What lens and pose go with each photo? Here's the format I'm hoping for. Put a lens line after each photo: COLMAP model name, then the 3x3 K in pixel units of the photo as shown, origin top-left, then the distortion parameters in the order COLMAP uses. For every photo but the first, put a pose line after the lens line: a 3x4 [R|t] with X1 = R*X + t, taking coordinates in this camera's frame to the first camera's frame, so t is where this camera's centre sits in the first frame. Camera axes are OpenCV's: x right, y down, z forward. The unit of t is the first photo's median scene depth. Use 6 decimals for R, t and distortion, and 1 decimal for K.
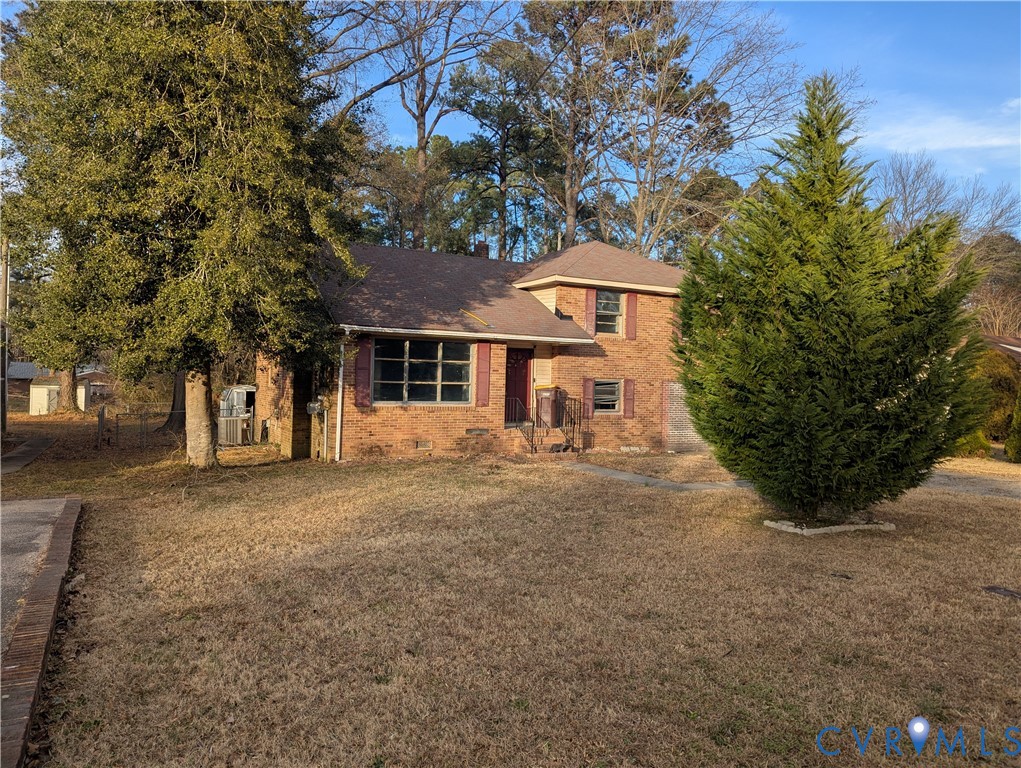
lens RADIAL K [[721.5, 0, 510.7], [0, 721.5, 389.5], [0, 0, 1]] dist [0.002490, -0.002178]
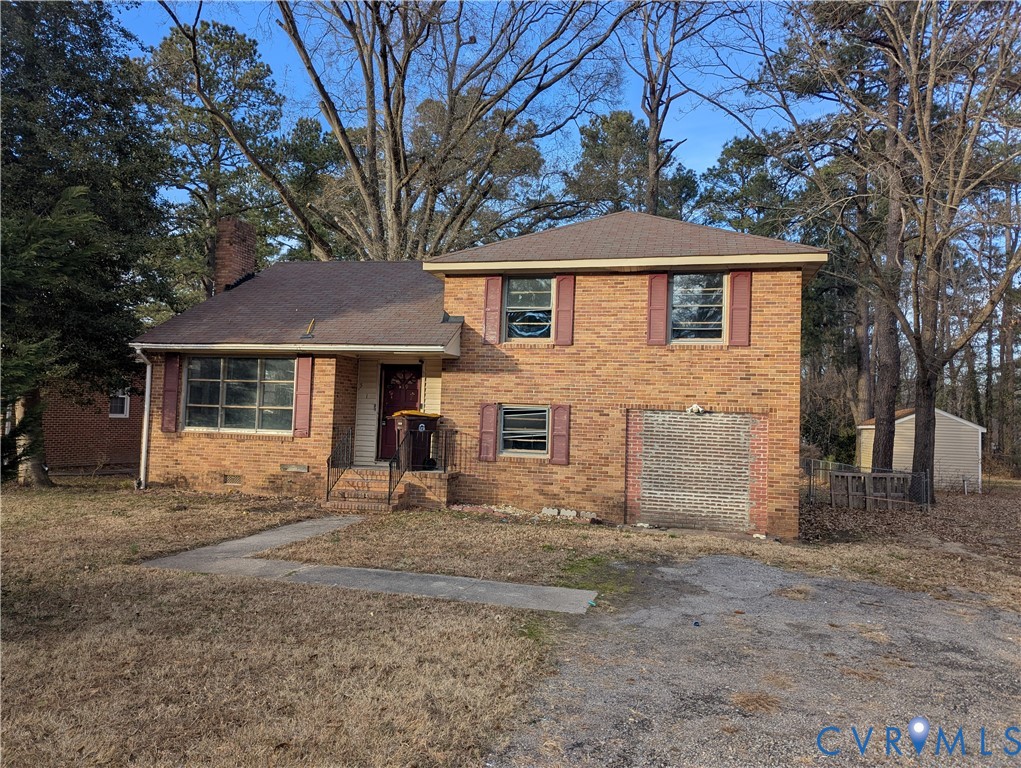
lens RADIAL K [[721.5, 0, 511.0], [0, 721.5, 377.9], [0, 0, 1]] dist [0.002490, -0.002178]
pose [[0.735352, -0.035483, -0.676756, 0.610324], [-0.022744, 0.996774, -0.076975, 0.013253], [0.677304, 0.071996, 0.732172, 0.513734]]
